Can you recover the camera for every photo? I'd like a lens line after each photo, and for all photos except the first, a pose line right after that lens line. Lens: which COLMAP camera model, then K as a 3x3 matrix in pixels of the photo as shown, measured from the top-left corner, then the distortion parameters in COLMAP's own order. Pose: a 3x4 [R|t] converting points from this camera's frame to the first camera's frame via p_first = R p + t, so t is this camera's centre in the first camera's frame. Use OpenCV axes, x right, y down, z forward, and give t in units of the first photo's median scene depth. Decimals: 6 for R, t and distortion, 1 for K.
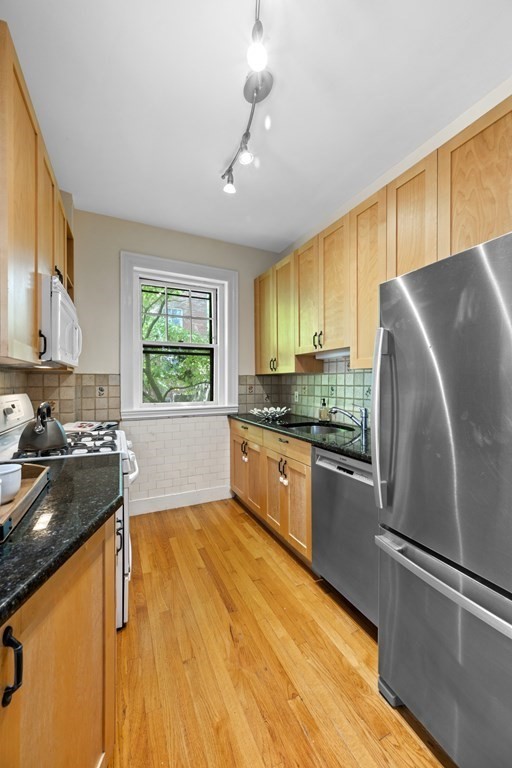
lens RADIAL K [[317.7, 0, 255.4], [0, 317.7, 382.7], [0, 0, 1]] dist [-0.001678, -0.000551]
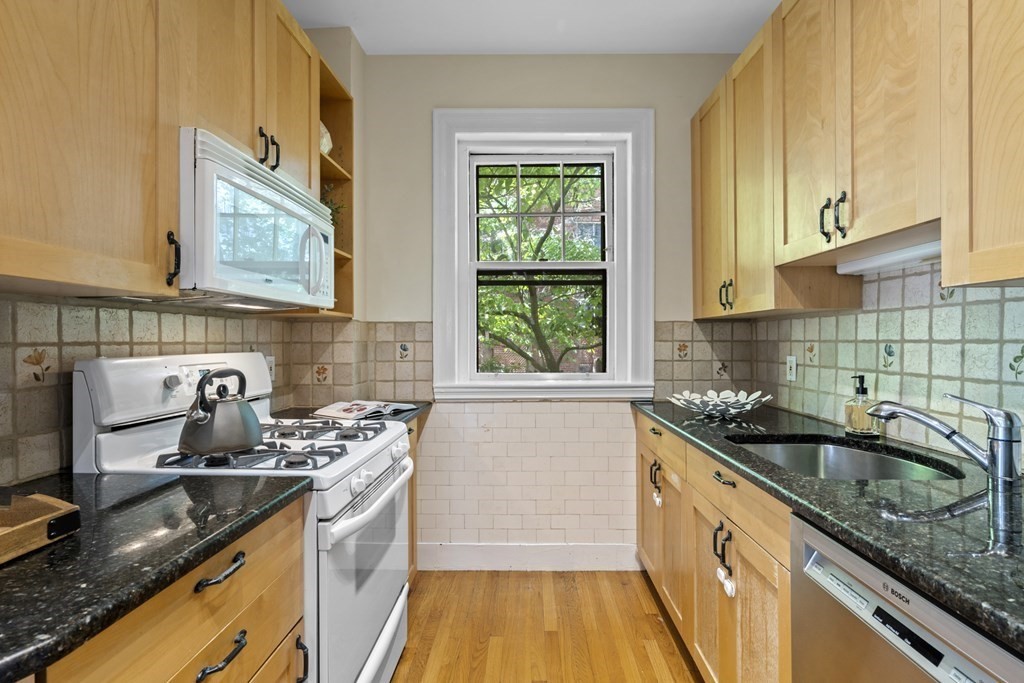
lens RADIAL K [[476.5, 0, 515.6], [0, 476.5, 340.6], [0, 0, 1]] dist [0.003347, -0.000499]
pose [[0.888008, -0.000397, -0.459828, 0.110921], [-0.000859, 0.999996, -0.002522, 0.009747], [0.459827, 0.002635, 0.888005, 0.301209]]
